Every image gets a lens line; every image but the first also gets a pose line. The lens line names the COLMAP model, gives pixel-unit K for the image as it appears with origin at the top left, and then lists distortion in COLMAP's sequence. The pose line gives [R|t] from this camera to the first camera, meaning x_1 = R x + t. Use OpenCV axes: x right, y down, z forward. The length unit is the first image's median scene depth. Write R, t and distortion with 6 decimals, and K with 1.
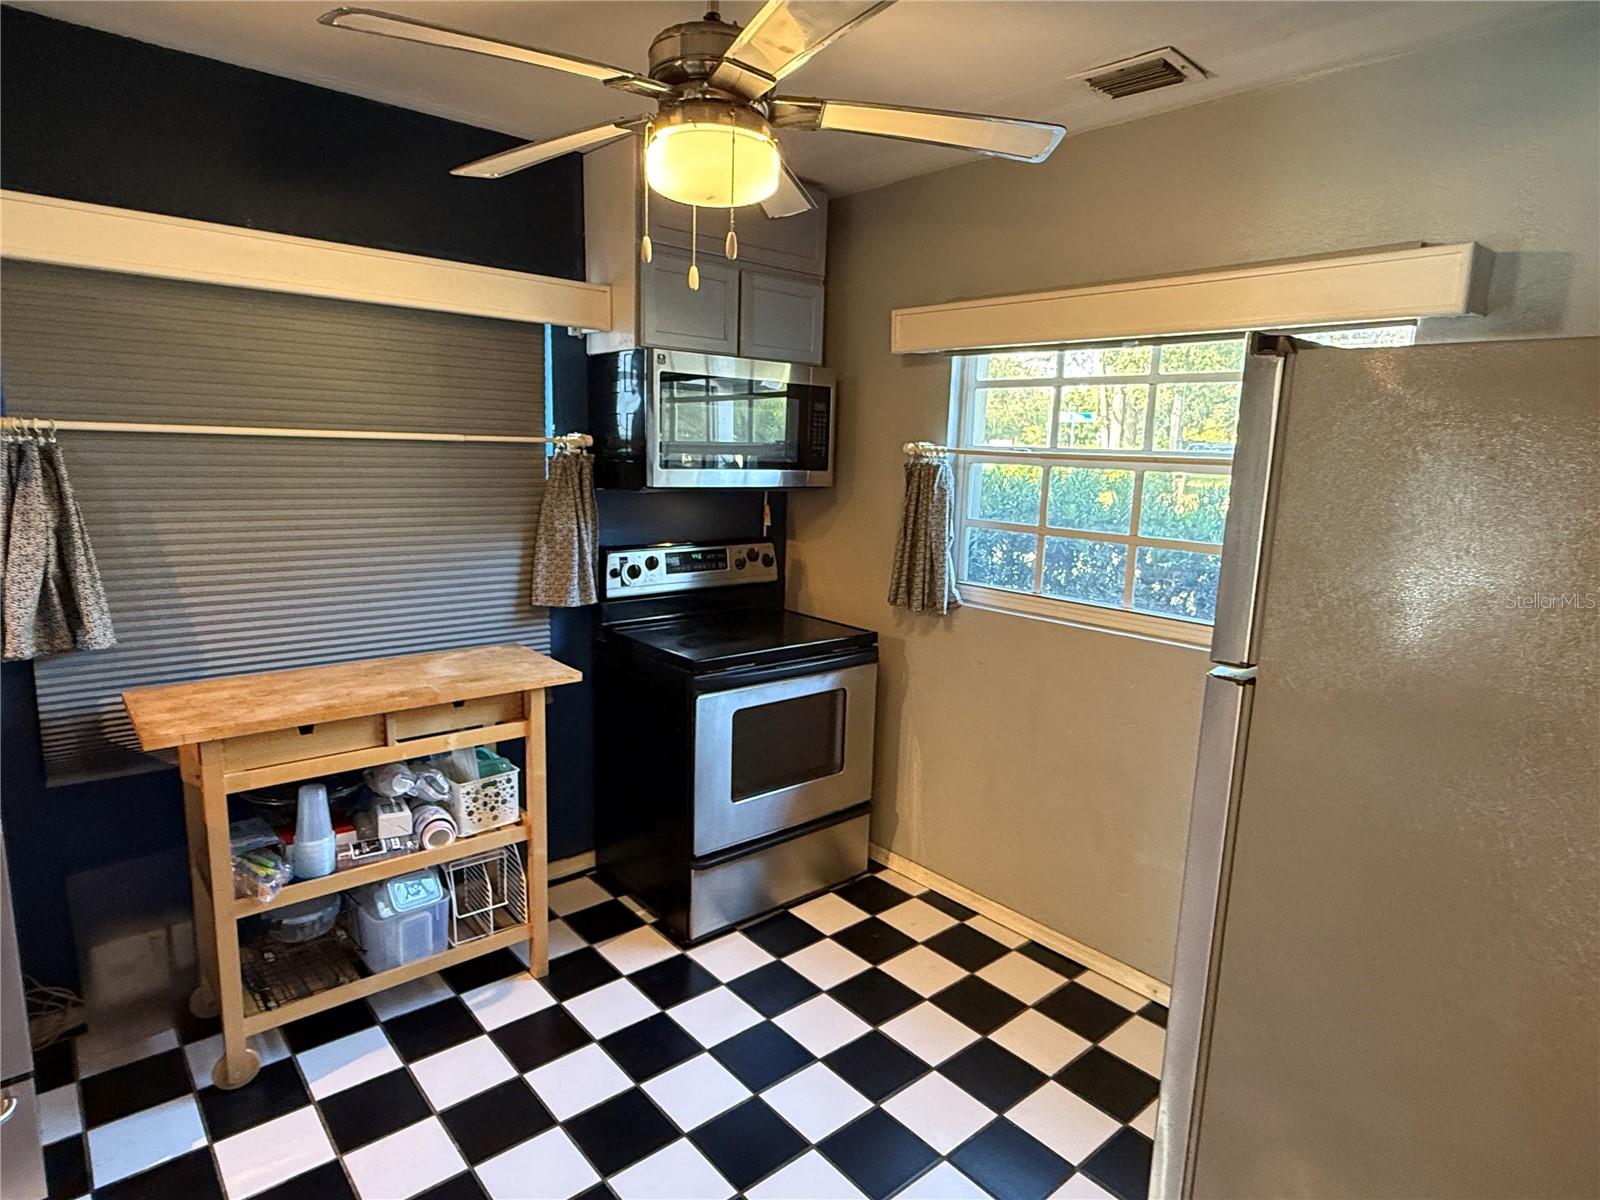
lens RADIAL K [[905.2, 0, 790.4], [0, 905.2, 599.1], [0, 0, 1]] dist [0.003797, 0.002611]
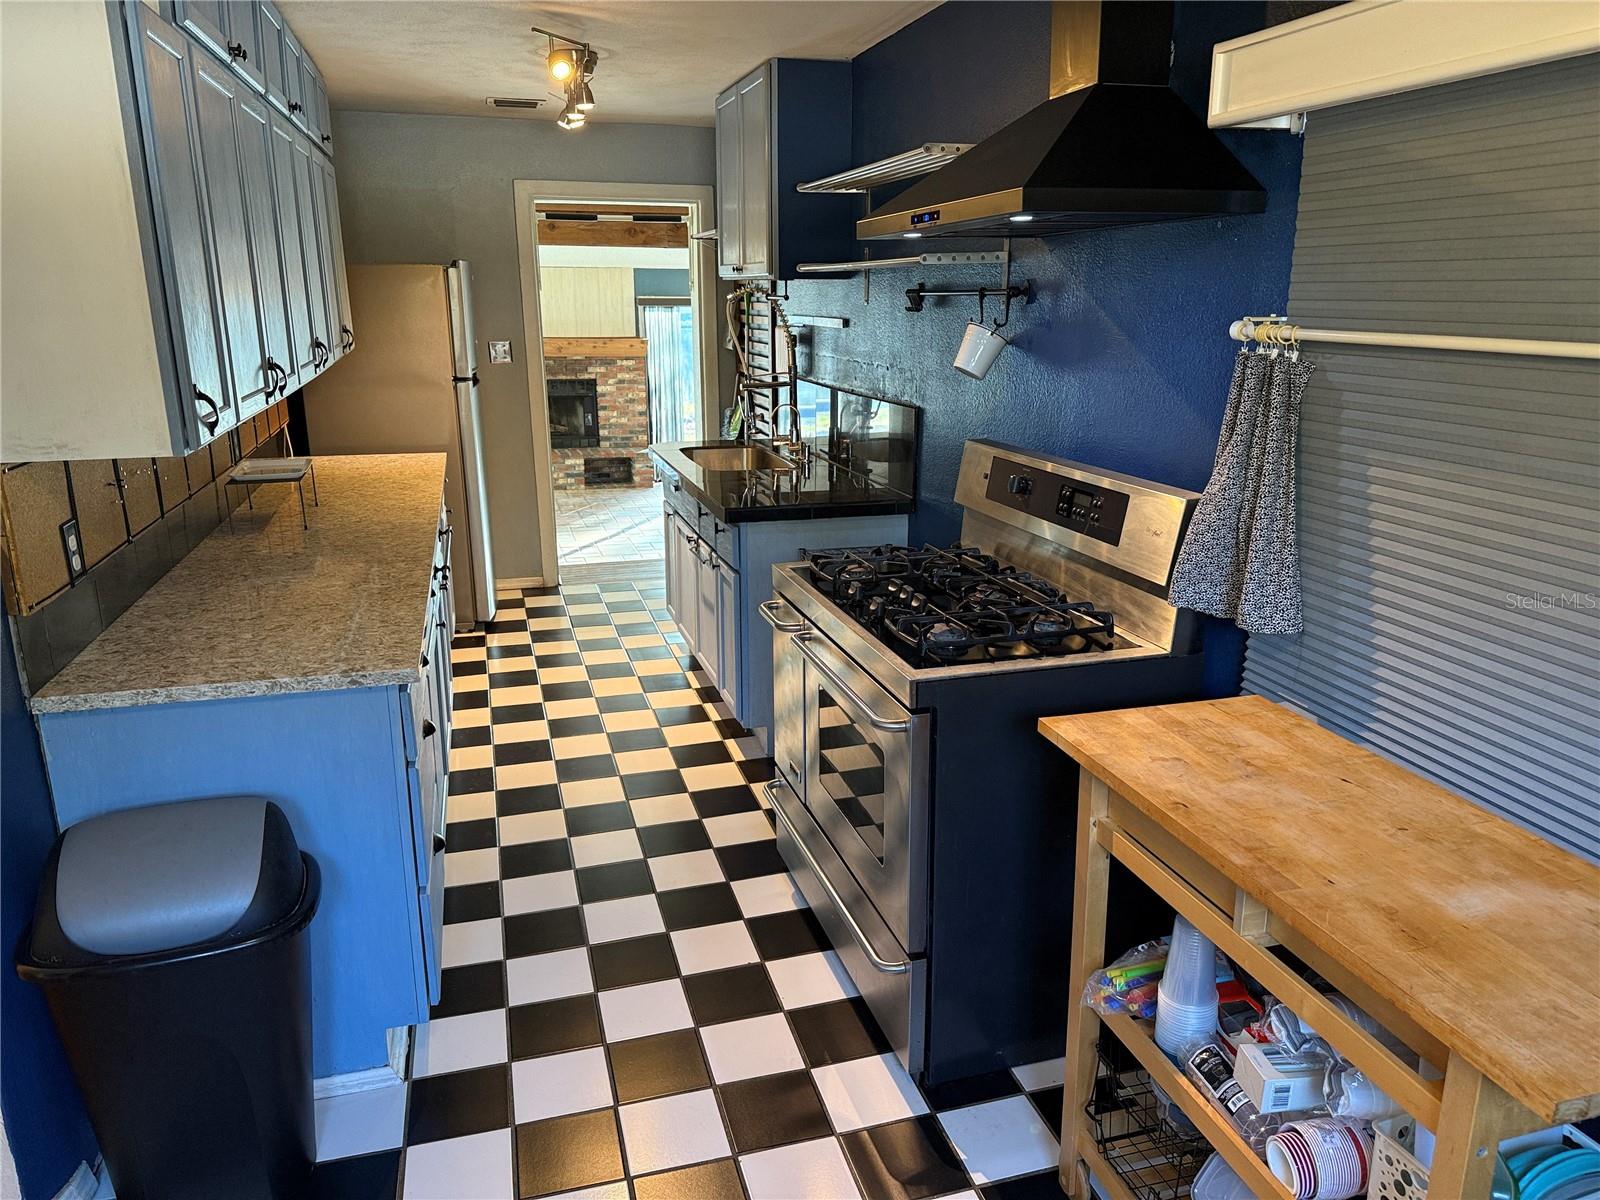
lens RADIAL K [[1130.7, 0, 807.1], [0, 1130.7, 615.3], [0, 0, 1]] dist [0.010381, -0.006874]
pose [[-0.413654, 0.216232, -0.884383, 0.189818], [-0.167148, 0.936838, 0.307238, -0.153488], [0.894959, 0.274913, -0.351384, 0.817311]]
